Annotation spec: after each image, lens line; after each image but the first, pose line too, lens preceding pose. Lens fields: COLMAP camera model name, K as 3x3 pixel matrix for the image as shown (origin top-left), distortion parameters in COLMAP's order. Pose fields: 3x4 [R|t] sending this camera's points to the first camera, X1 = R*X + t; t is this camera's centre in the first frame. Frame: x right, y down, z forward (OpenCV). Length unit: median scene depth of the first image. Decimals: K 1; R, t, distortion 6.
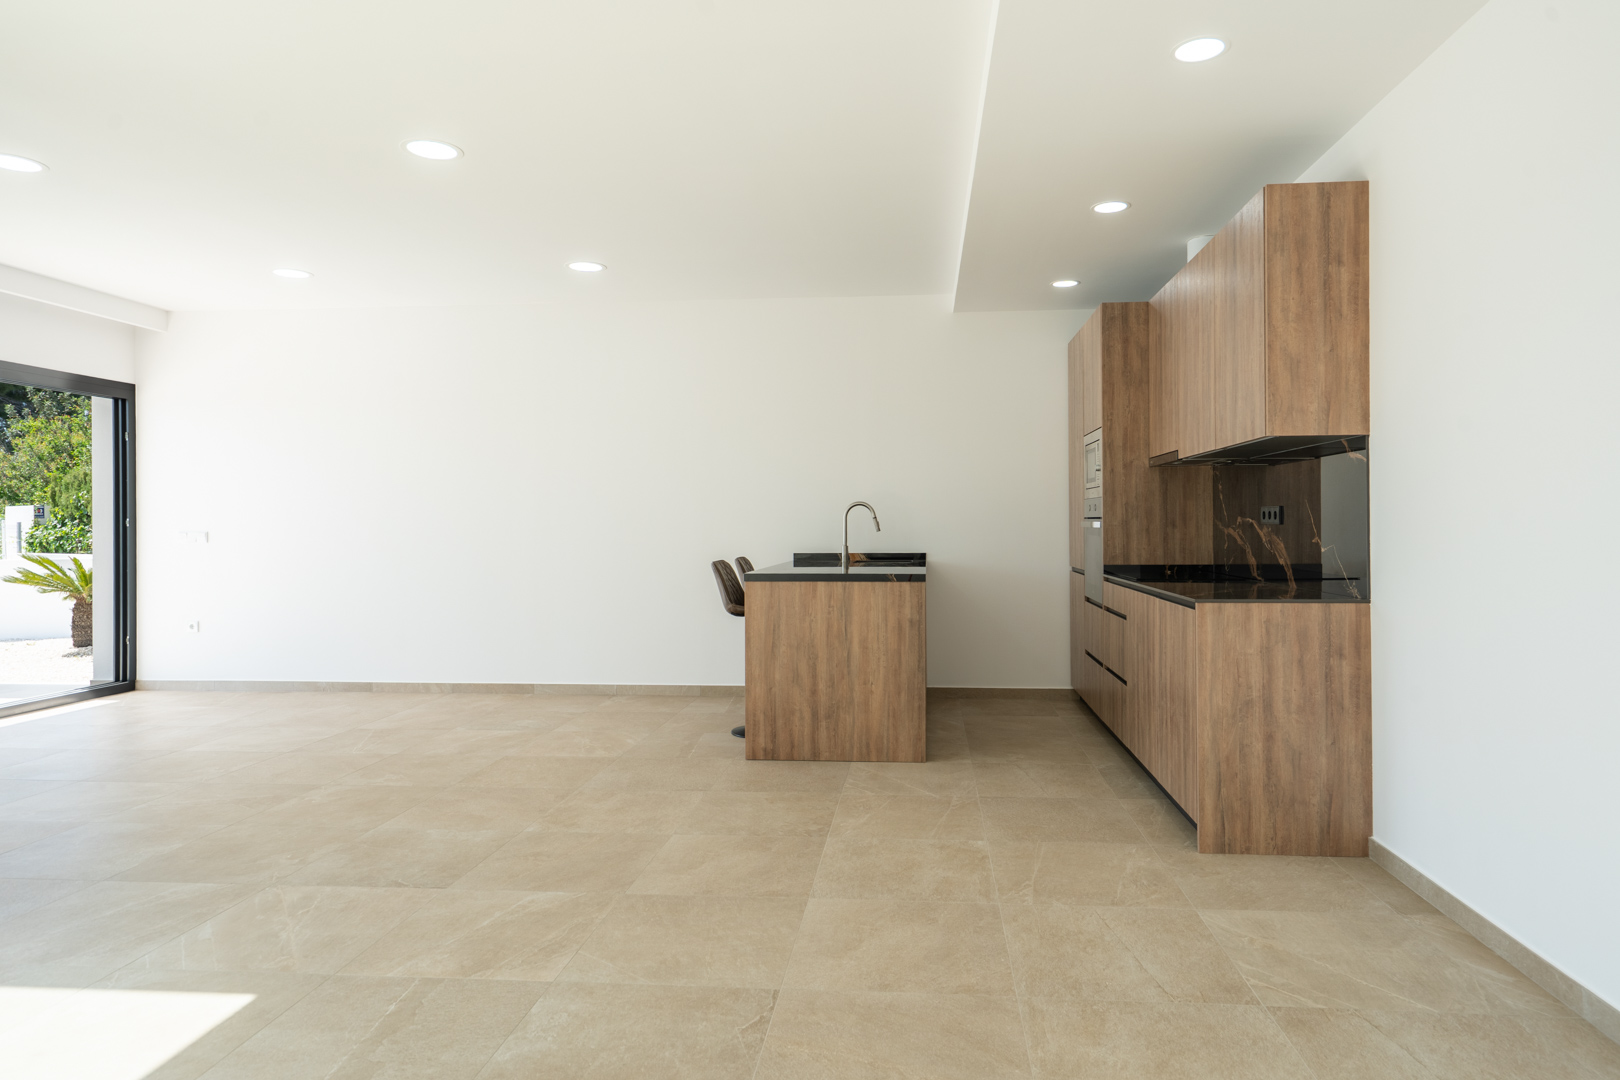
lens RADIAL K [[978.3, 0, 852.3], [0, 978.3, 522.2], [0, 0, 1]] dist [0.006588, -0.004076]
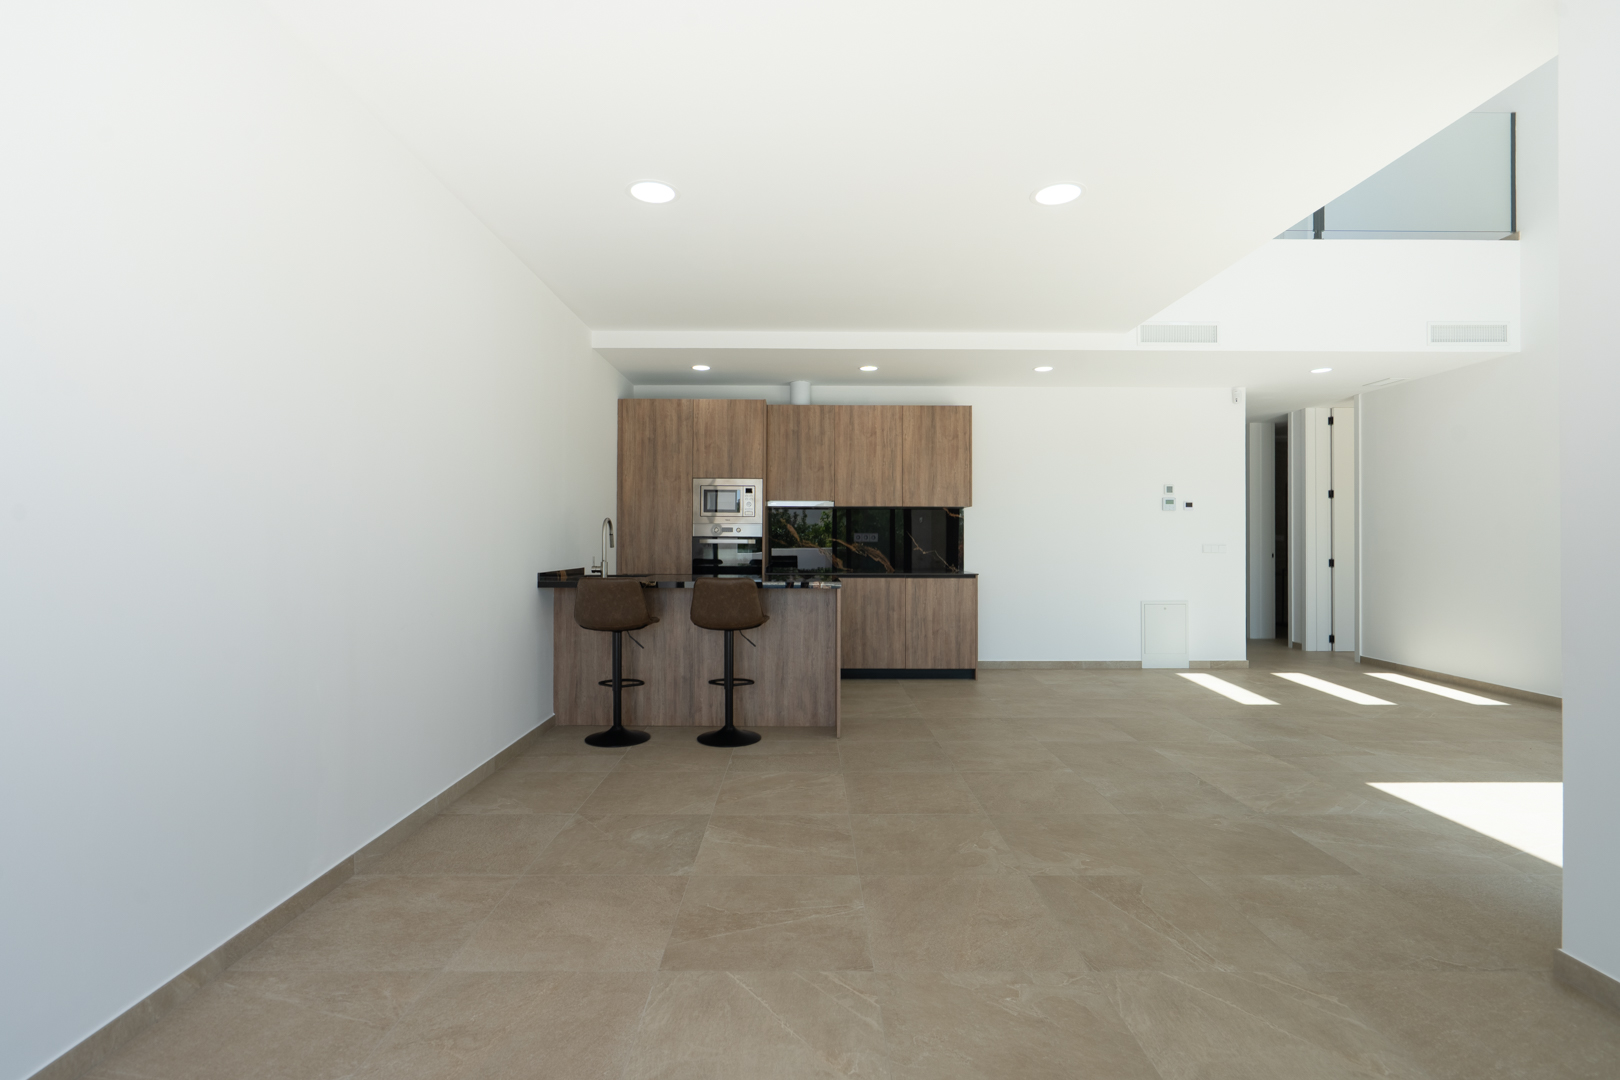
lens RADIAL K [[750.3, 0, 810.5], [0, 750.3, 535.6], [0, 0, 1]] dist [-0.009492, 0.002513]
pose [[-0.088645, 0.011975, 0.995991, -1.031205], [-0.004594, 0.999912, -0.012431, 0.007730], [-0.996053, -0.005677, -0.088582, 1.132601]]
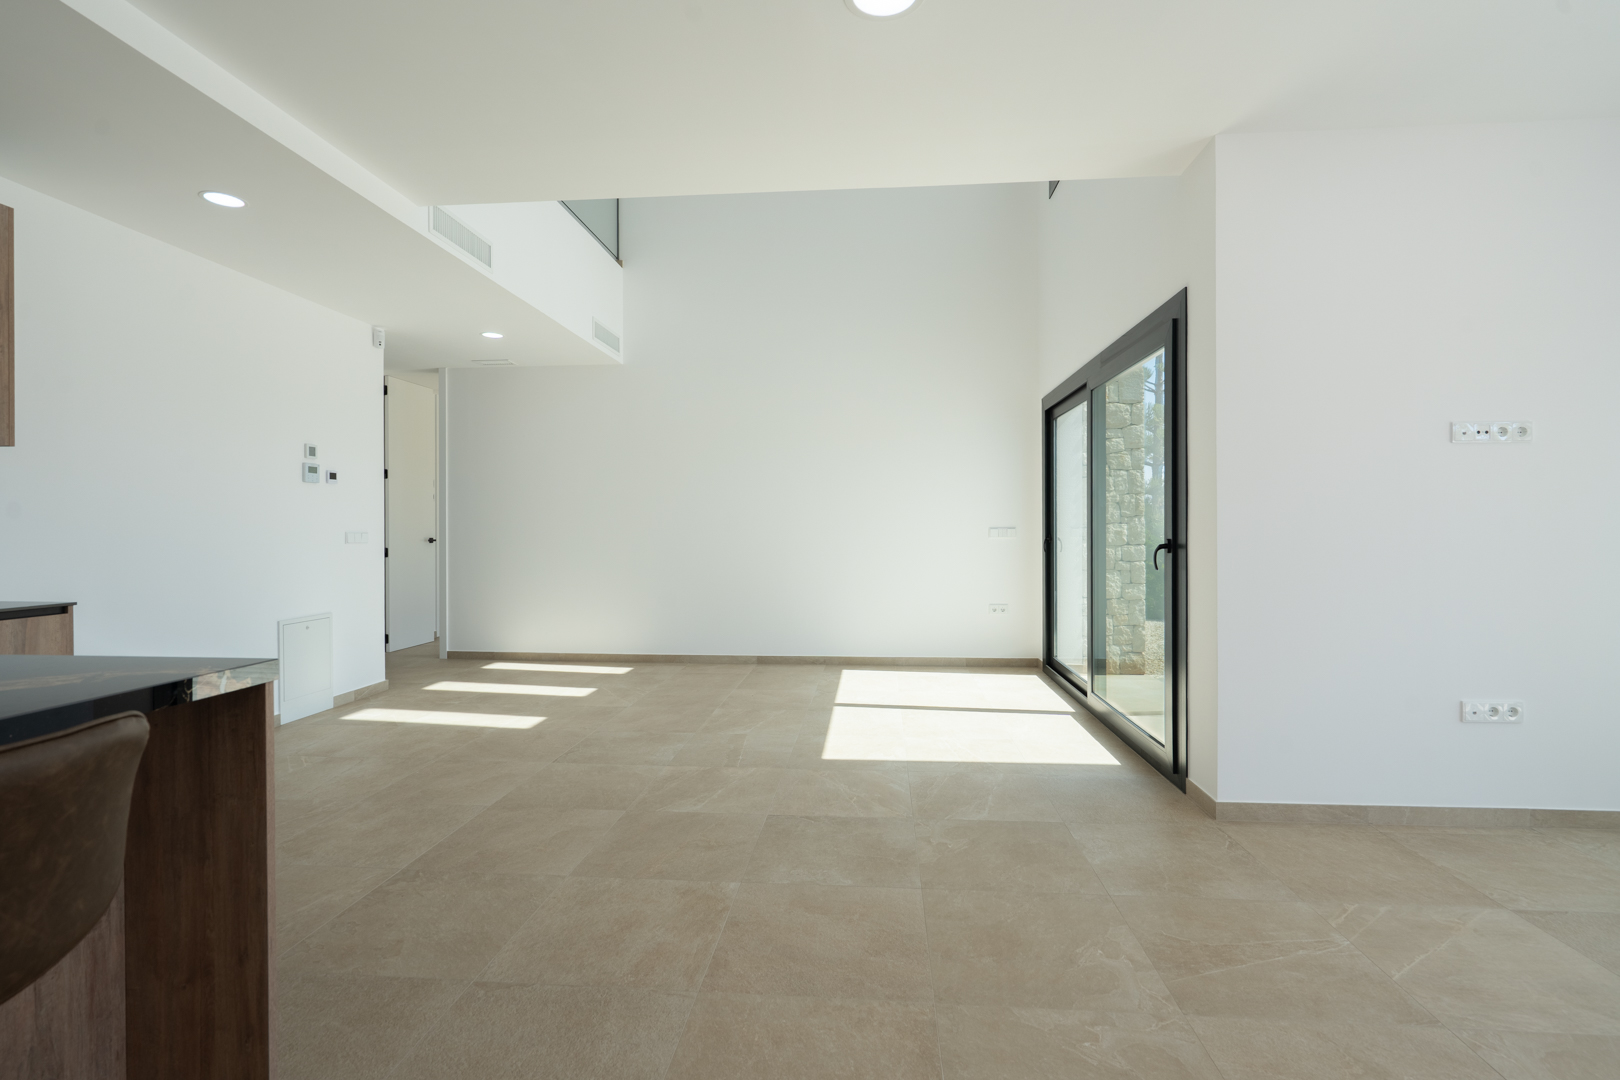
lens RADIAL K [[750.3, 0, 816.7], [0, 750.3, 538.2], [0, 0, 1]] dist [-0.009492, 0.002513]
pose [[-0.999974, 0.007121, 0.001506, -0.317932], [0.007135, 0.999928, 0.009600, 0.006340], [-0.001438, 0.009610, -0.999953, 1.293928]]
